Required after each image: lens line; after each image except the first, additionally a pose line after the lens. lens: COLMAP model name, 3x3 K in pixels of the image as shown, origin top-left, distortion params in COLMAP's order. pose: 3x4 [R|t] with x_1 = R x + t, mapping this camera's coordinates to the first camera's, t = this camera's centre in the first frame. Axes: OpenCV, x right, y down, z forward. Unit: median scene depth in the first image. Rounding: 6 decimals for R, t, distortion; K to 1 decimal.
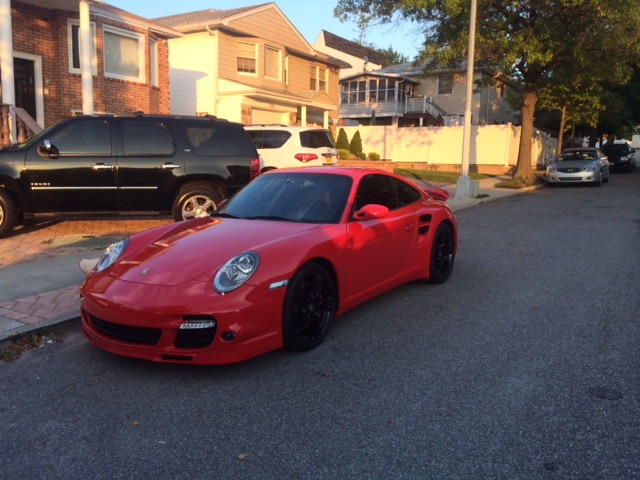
lens RADIAL K [[546.2, 0, 320.0], [0, 546.2, 240.0], [0, 0, 1]] dist [0.073615, -0.082691]
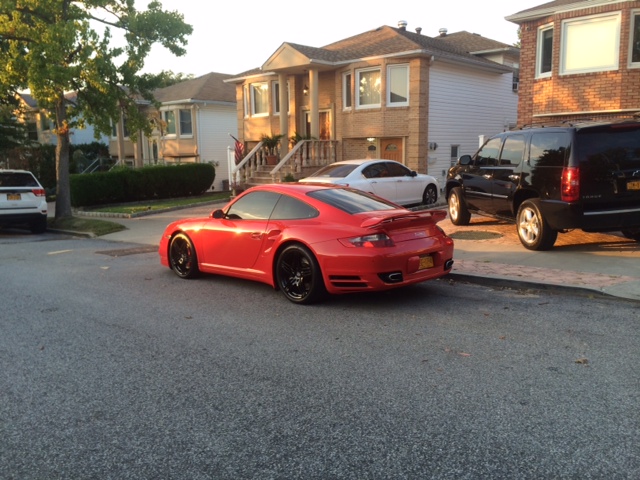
lens RADIAL K [[546.2, 0, 320.0], [0, 546.2, 240.0], [0, 0, 1]] dist [0.073615, -0.082691]
pose [[-0.179734, 0.141292, -0.973515, 0.459688], [-0.123965, 0.978489, 0.164901, -0.080501], [0.975873, 0.150321, -0.158353, 0.464057]]
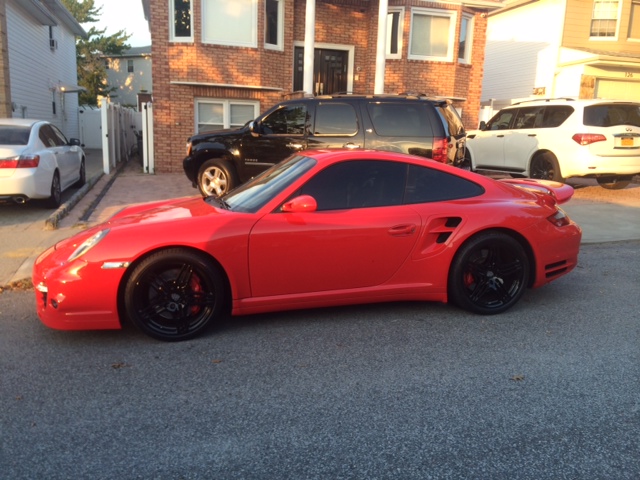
lens RADIAL K [[546.2, 0, 320.0], [0, 546.2, 240.0], [0, 0, 1]] dist [0.073615, -0.082691]
pose [[0.742322, 0.133762, -0.656556, 0.203547], [-0.111191, 0.990877, 0.076157, -0.019348], [0.660753, 0.016470, 0.750423, 0.119568]]
